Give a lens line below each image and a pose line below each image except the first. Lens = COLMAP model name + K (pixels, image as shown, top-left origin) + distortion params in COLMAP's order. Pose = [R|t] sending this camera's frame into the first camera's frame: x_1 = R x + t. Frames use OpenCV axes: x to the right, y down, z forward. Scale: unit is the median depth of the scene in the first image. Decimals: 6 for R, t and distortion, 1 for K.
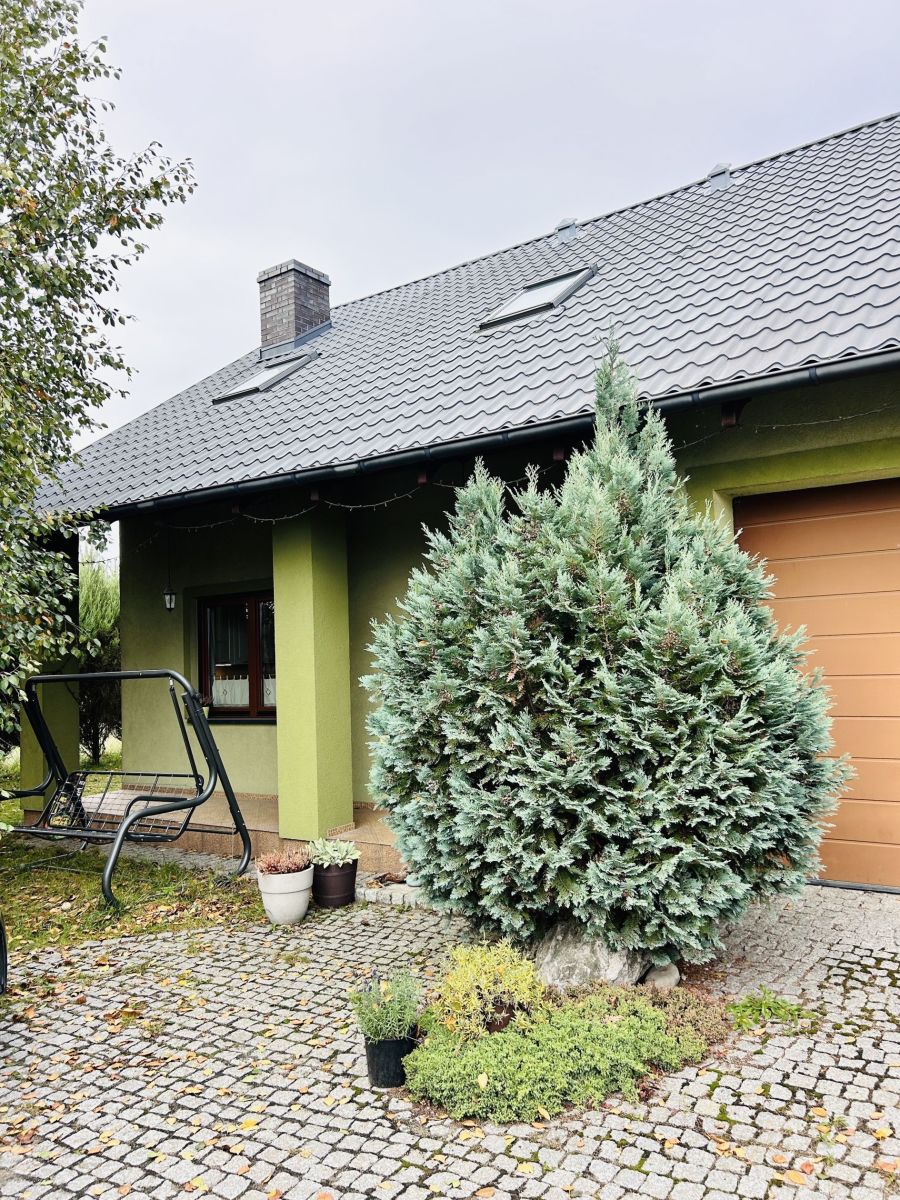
lens RADIAL K [[890.0, 0, 467.8], [0, 890.0, 616.2], [0, 0, 1]] dist [0.046564, -0.003843]
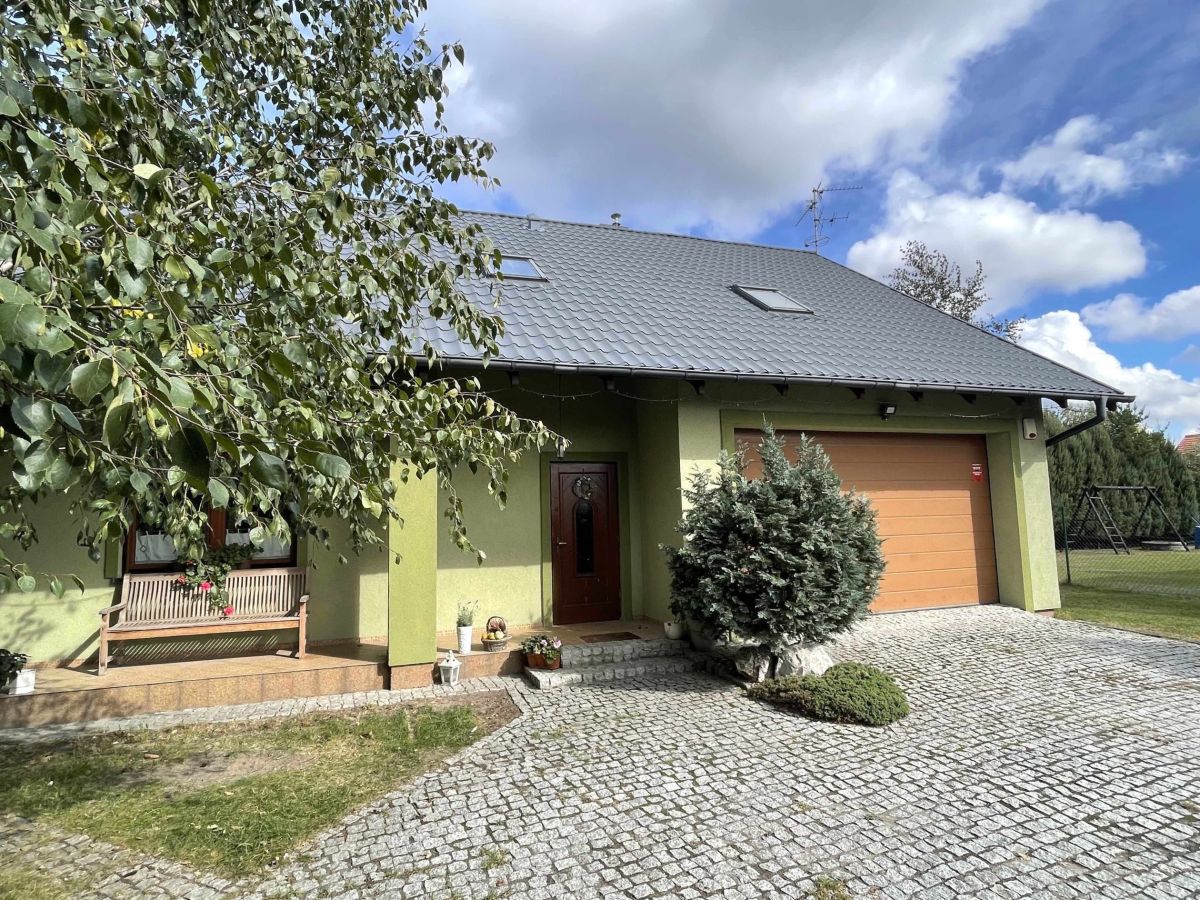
lens RADIAL K [[635.6, 0, 600.0], [0, 635.6, 450.0], [0, 0, 1]] dist [-0.002175, -0.001274]
pose [[0.603266, 0.102793, 0.790888, -0.871667], [-0.034517, 0.994095, -0.102875, 0.061812], [-0.796793, 0.034762, 0.603252, 0.358787]]
